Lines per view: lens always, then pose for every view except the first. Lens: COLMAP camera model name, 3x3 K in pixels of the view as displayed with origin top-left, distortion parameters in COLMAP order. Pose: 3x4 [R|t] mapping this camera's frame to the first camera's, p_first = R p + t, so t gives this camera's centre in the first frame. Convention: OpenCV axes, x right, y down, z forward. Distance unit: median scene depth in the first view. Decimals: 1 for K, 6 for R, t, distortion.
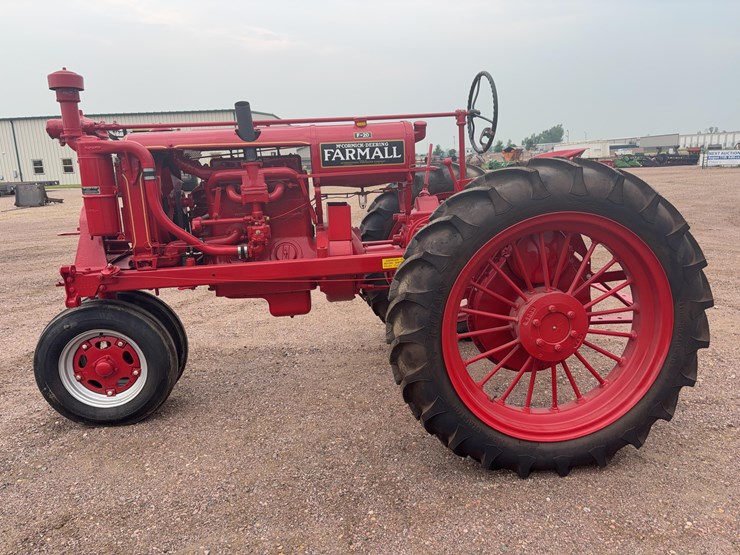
lens RADIAL K [[560.0, 0, 374.8], [0, 560.0, 278.2], [0, 0, 1]] dist [0.056088, -0.059866]
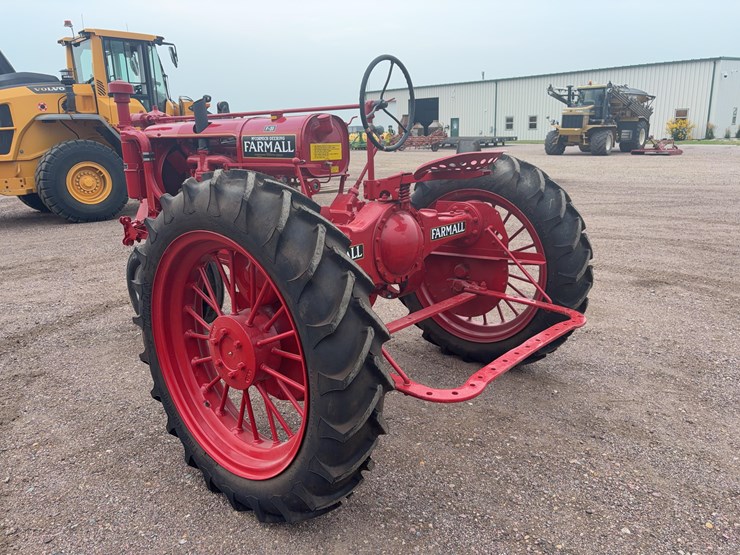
lens RADIAL K [[560.0, 0, 367.7], [0, 560.0, 272.1], [0, 0, 1]] dist [0.056088, -0.059866]
pose [[0.684068, 0.202486, -0.700749, 0.885043], [-0.156248, 0.979075, 0.130382, -0.160103], [0.712486, 0.020301, 0.701392, 0.409323]]
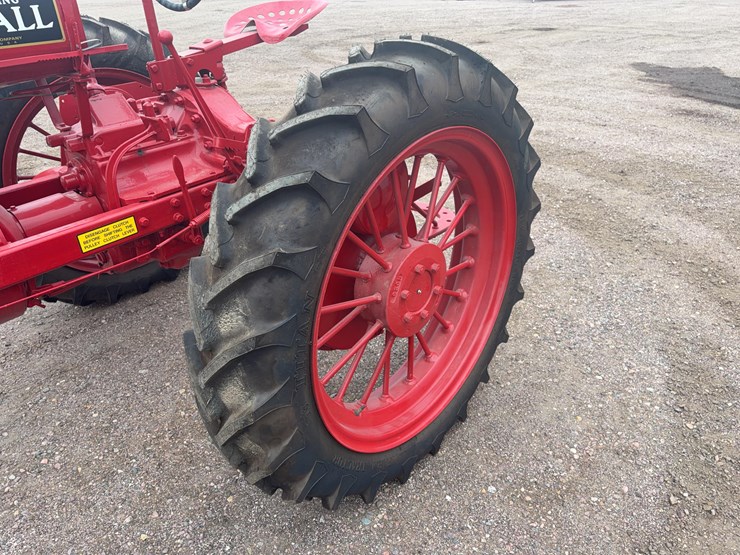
lens RADIAL K [[560.0, 0, 379.9], [0, 560.0, 277.1], [0, 0, 1]] dist [0.056088, -0.059866]
pose [[0.726843, -0.312471, 0.611605, -0.119897], [0.134270, 0.937976, 0.319645, -0.132522], [-0.673551, -0.150212, 0.723717, 0.420380]]
